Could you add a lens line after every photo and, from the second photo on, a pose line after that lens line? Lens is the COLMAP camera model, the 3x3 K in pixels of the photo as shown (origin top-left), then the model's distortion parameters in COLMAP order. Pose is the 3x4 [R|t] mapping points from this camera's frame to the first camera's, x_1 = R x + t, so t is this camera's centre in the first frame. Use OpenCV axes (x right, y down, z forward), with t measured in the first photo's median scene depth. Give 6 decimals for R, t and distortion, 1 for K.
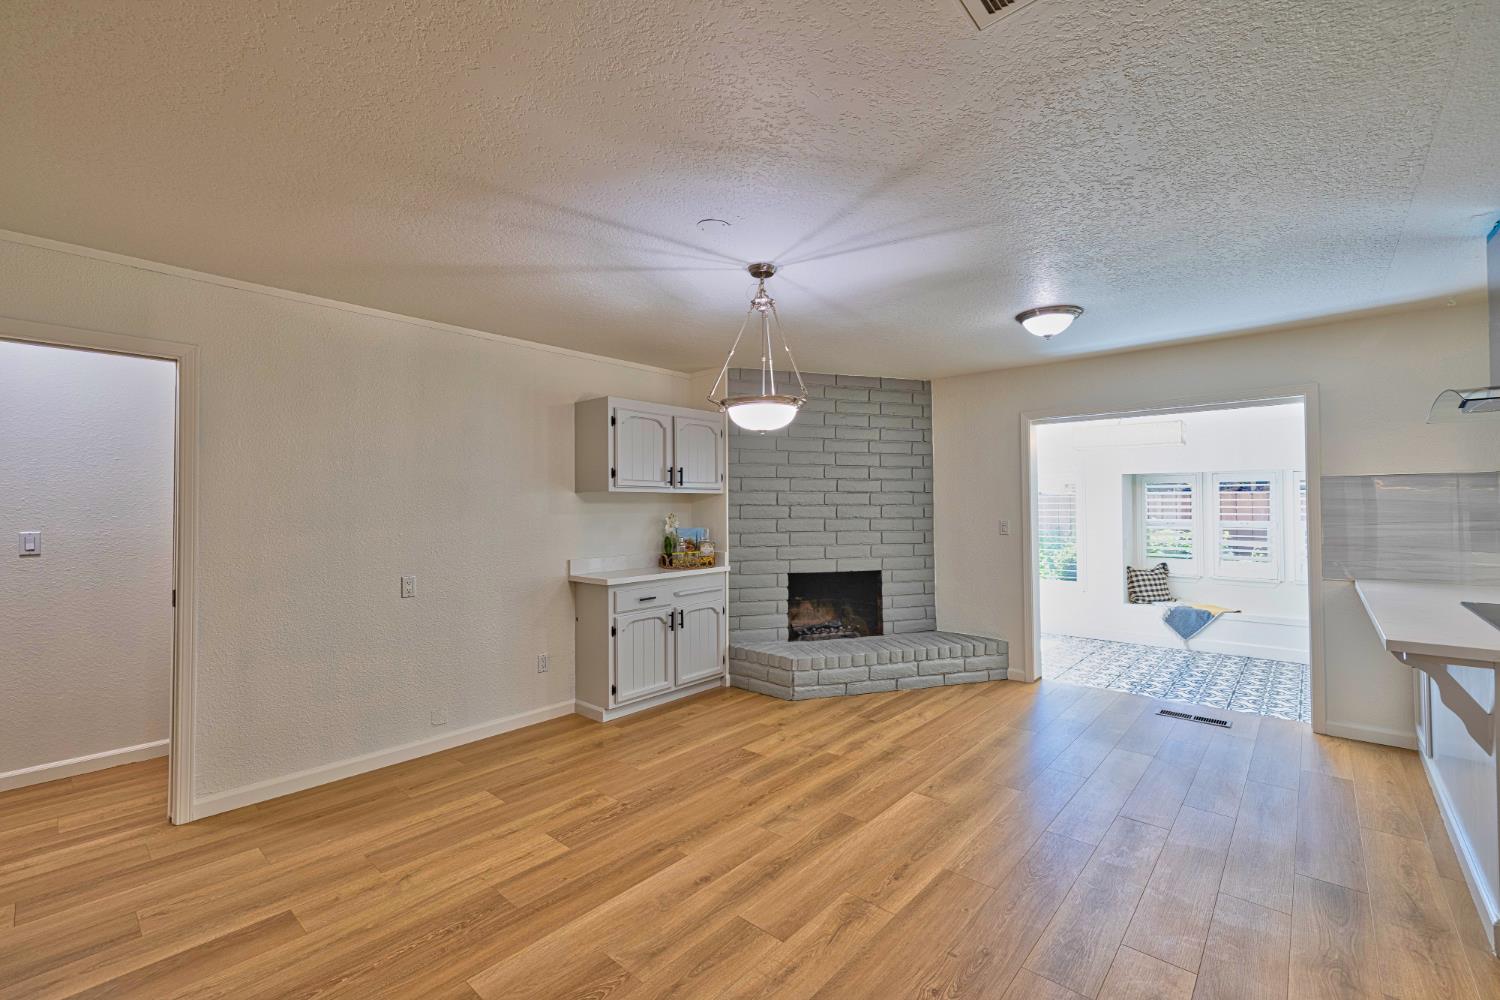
lens RADIAL K [[634.1, 0, 748.9], [0, 634.1, 500.6], [0, 0, 1]] dist [0.000905, -0.000820]
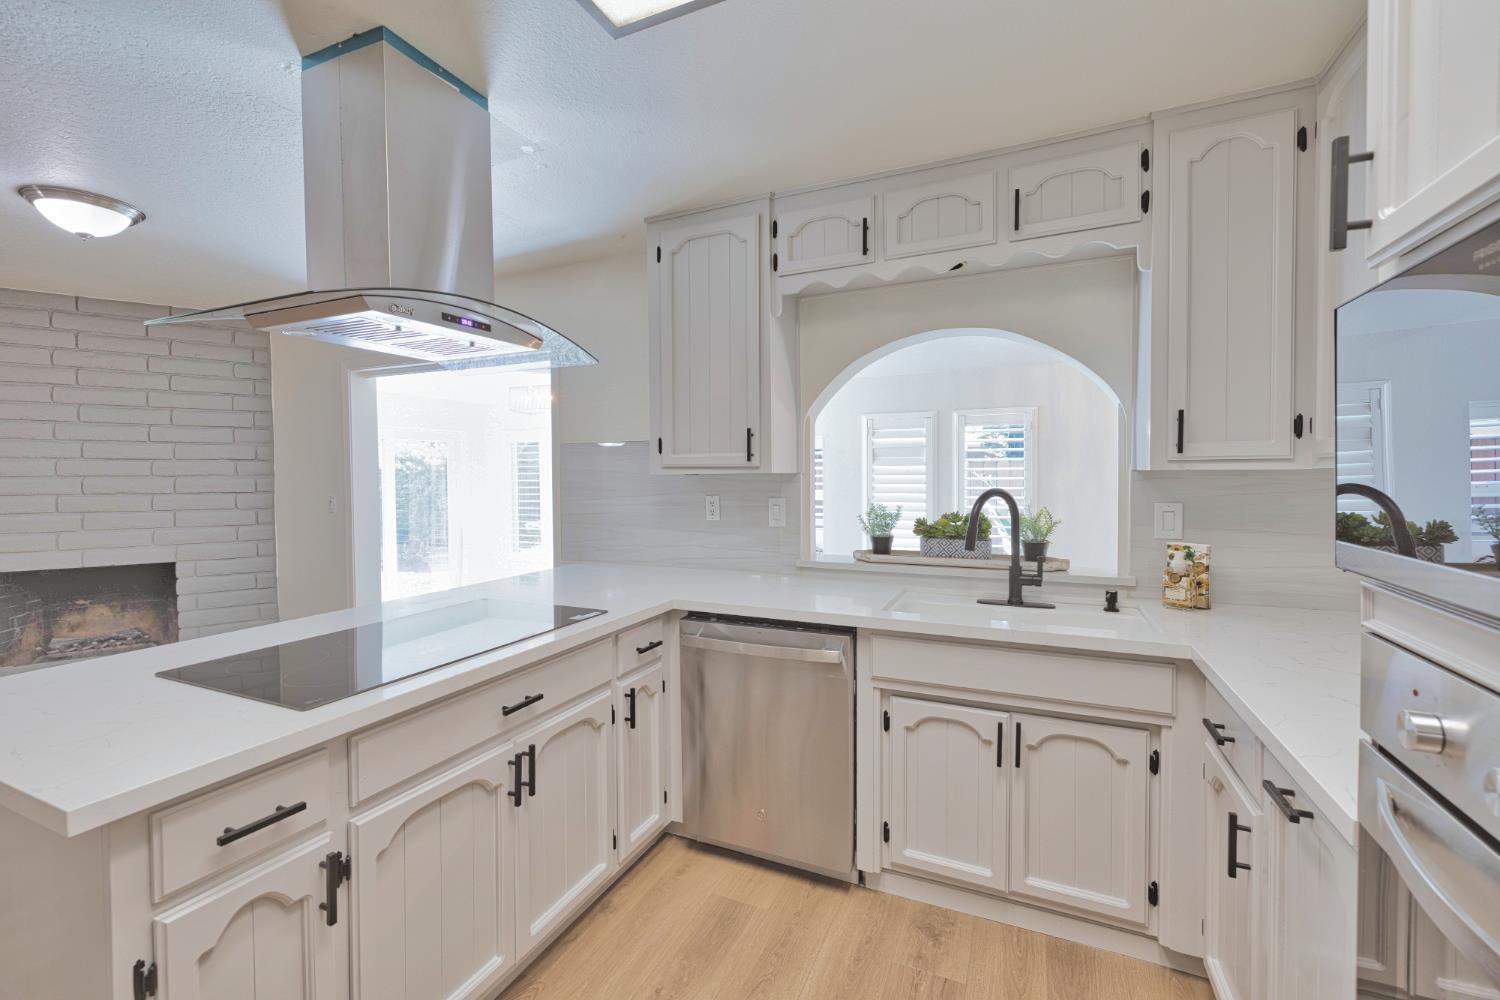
lens RADIAL K [[634.1, 0, 742.5], [0, 634.1, 497.4], [0, 0, 1]] dist [0.000905, -0.000820]
pose [[0.954748, -0.010752, 0.297221, 0.773565], [-0.001358, 0.999178, 0.040510, 0.000757], [-0.297412, -0.039081, 0.953949, 0.089764]]
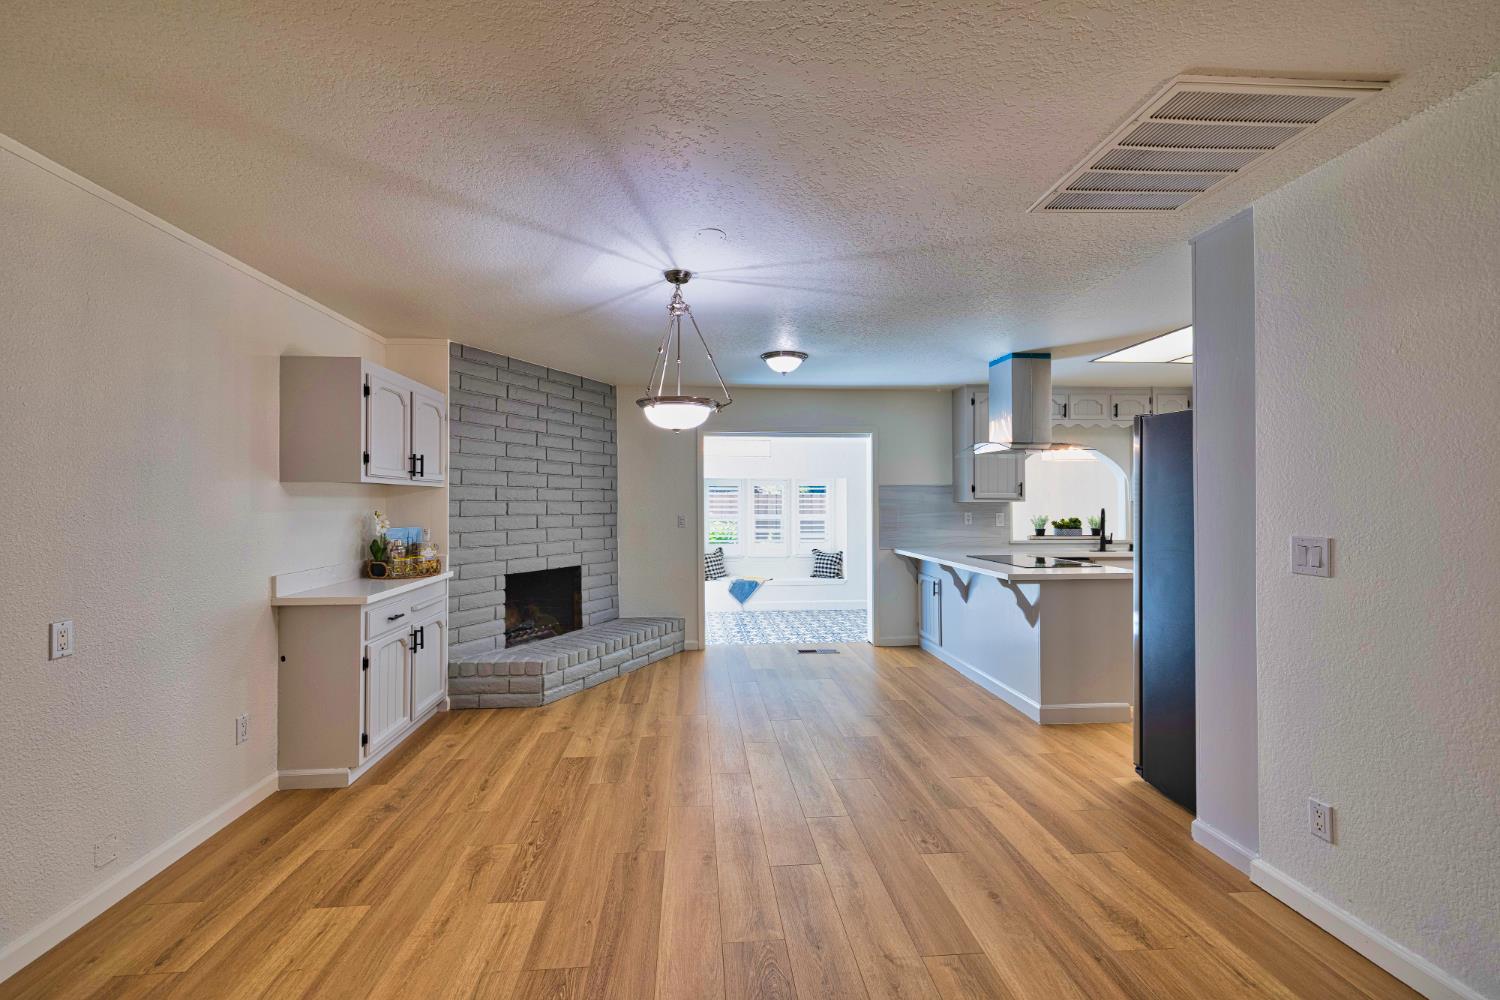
lens RADIAL K [[634.1, 0, 739.7], [0, 634.1, 495.4], [0, 0, 1]] dist [0.000905, -0.000820]
pose [[0.692411, 0.011502, 0.721411, -0.431438], [-0.007409, 0.999934, -0.008831, 0.005155], [-0.721465, 0.000770, 0.692451, 0.130373]]
